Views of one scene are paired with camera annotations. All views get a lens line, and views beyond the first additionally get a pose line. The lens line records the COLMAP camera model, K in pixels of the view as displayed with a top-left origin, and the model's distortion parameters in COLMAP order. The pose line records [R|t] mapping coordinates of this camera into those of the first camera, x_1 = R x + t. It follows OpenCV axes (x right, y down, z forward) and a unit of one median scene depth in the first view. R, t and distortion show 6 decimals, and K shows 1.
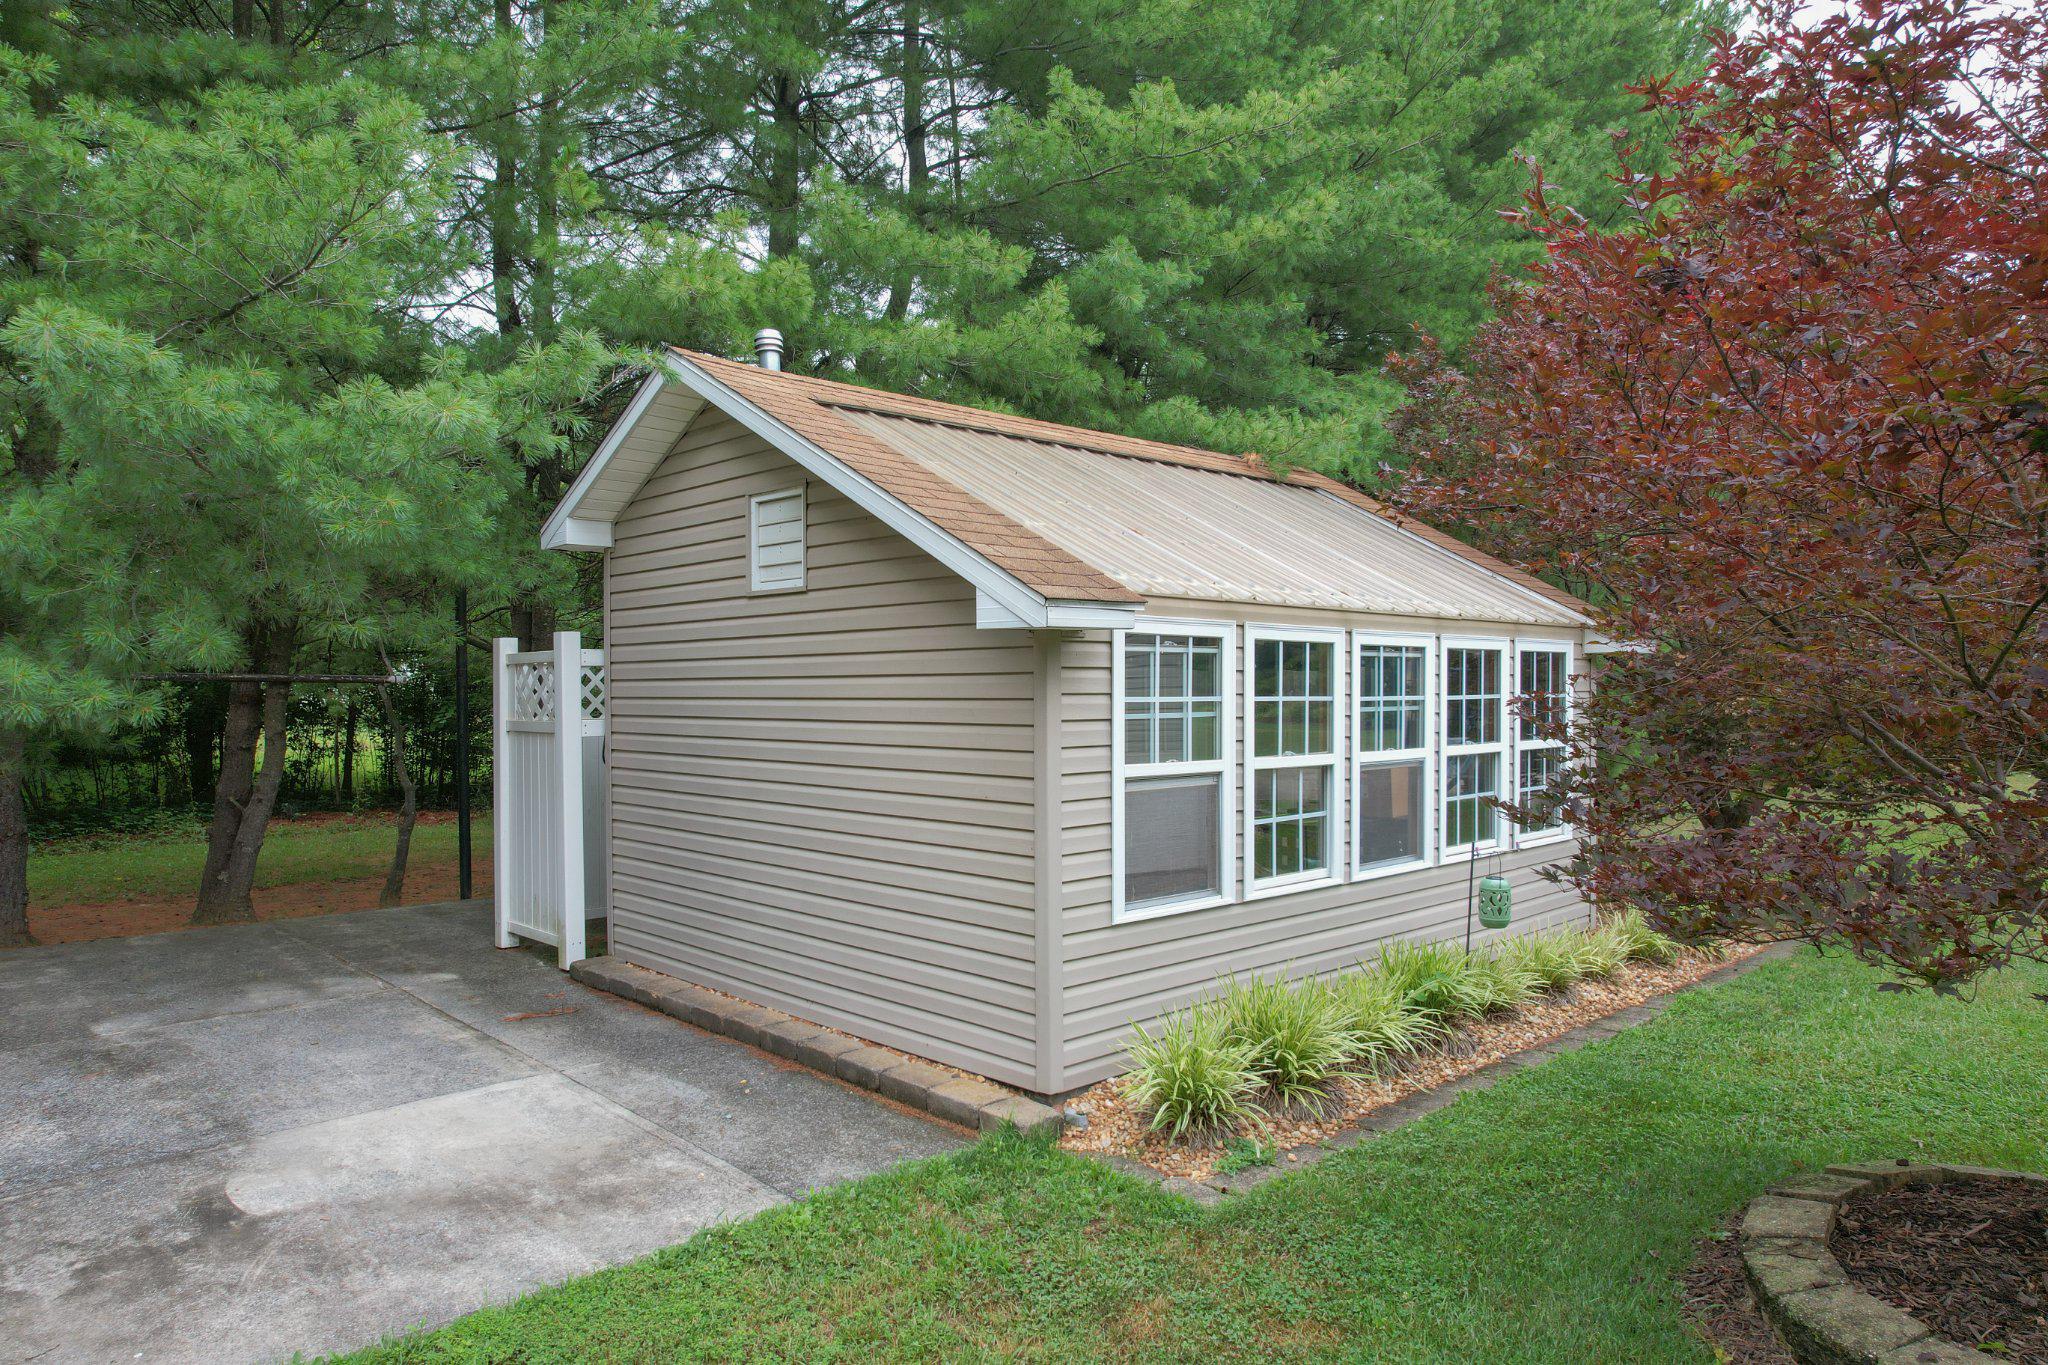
lens RADIAL K [[1312.0, 0, 1028.4], [0, 1312.0, 675.3], [0, 0, 1]] dist [-0.072411, 0.070129]
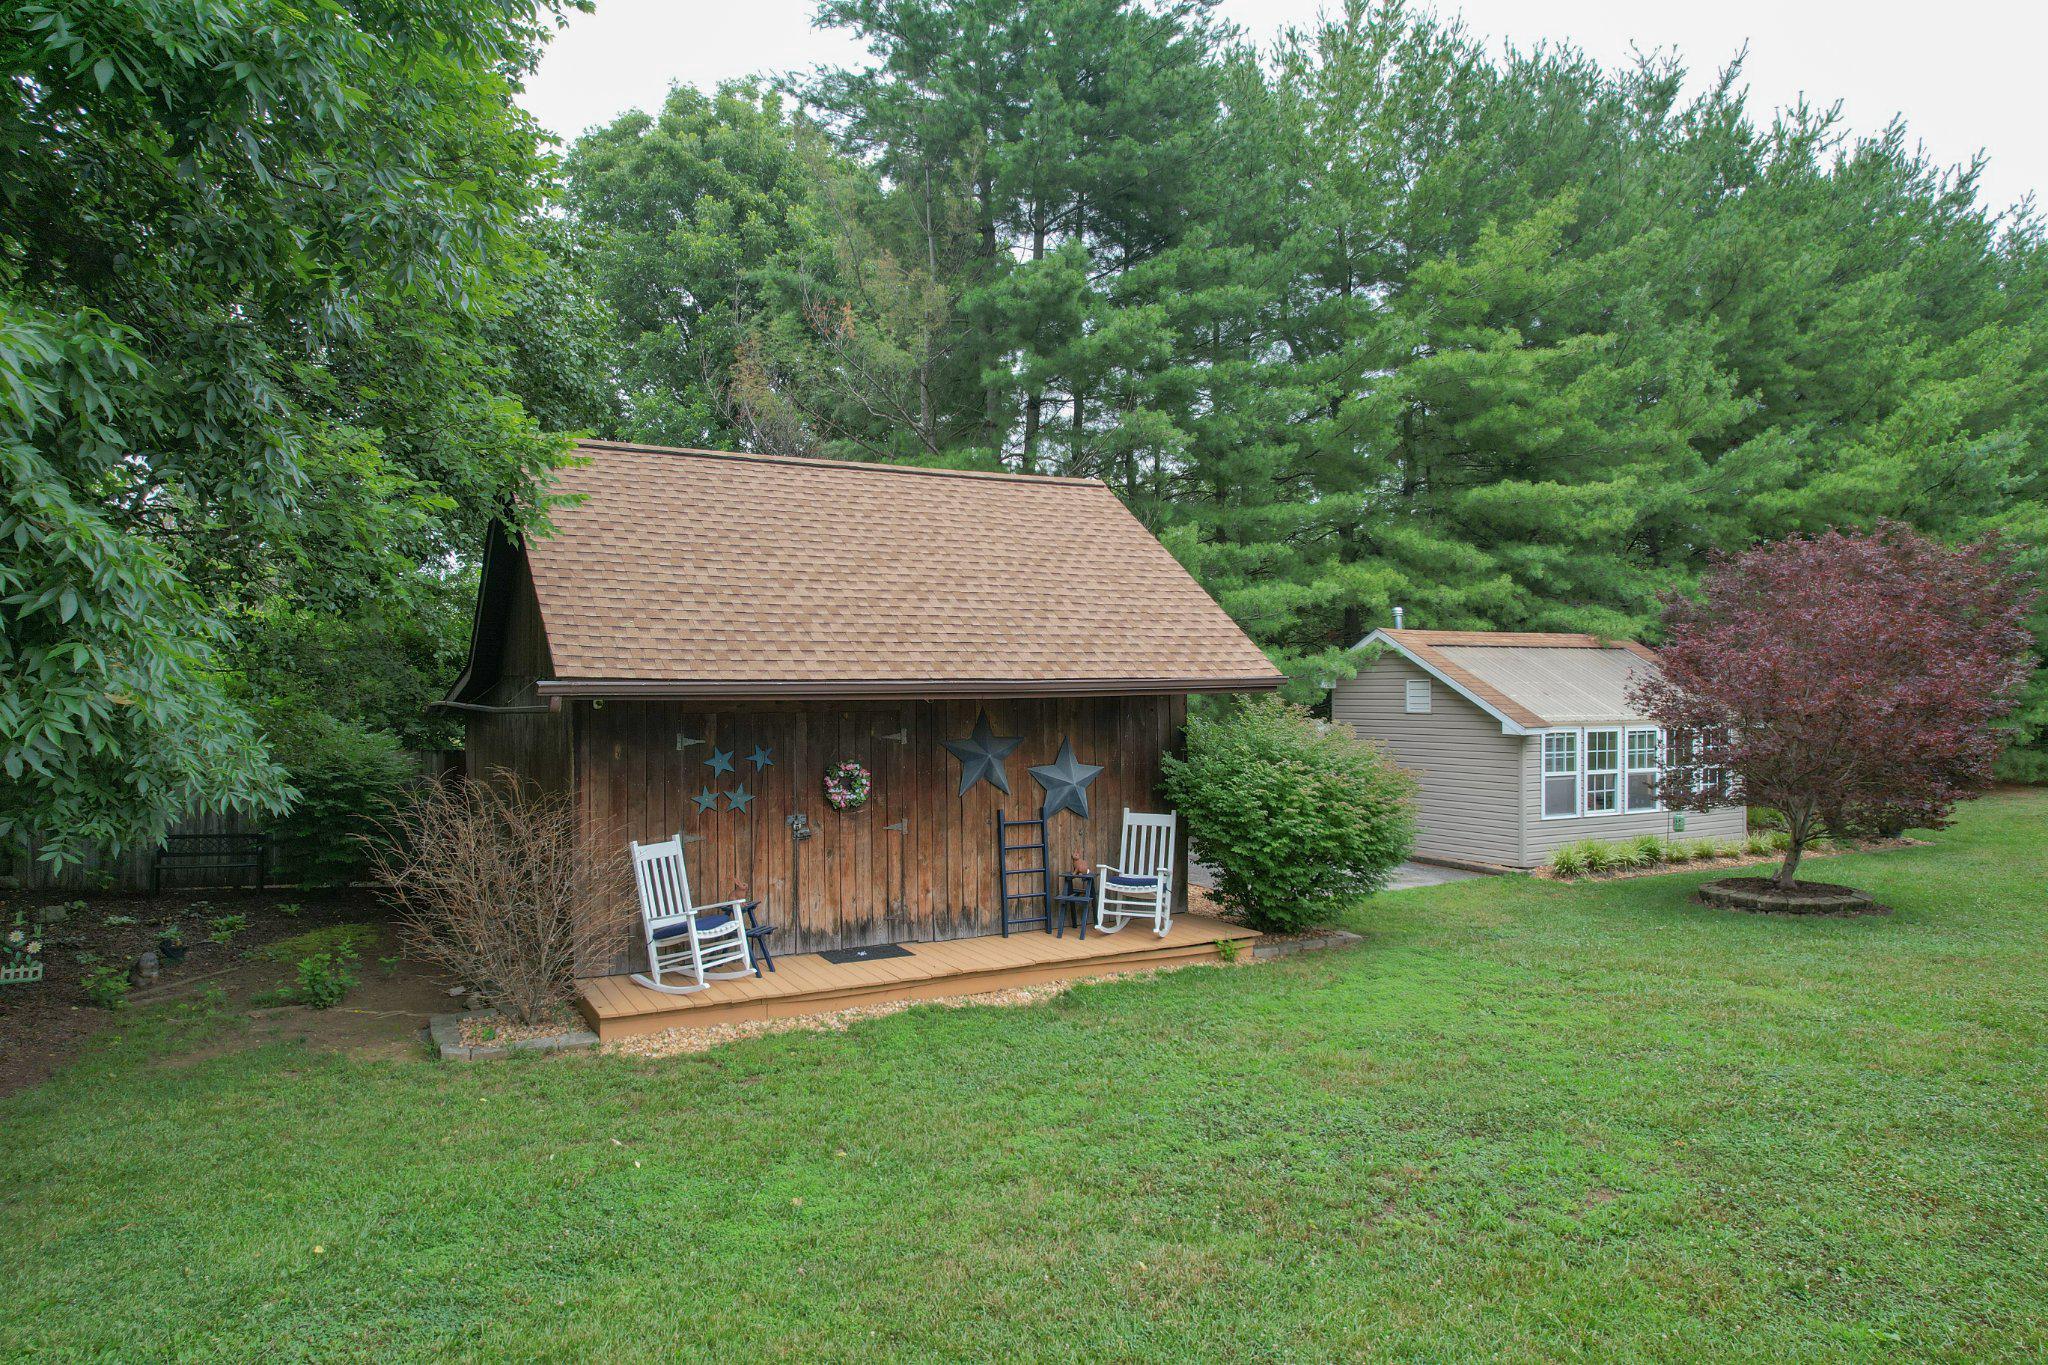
lens RADIAL K [[1312.0, 0, 1028.4], [0, 1312.0, 675.3], [0, 0, 1]] dist [-0.072411, 0.070129]
pose [[0.966216, -0.001552, -0.257728, -0.303867], [0.002065, 0.999996, 0.001721, -0.165381], [0.257724, -0.002195, 0.966216, -2.230314]]
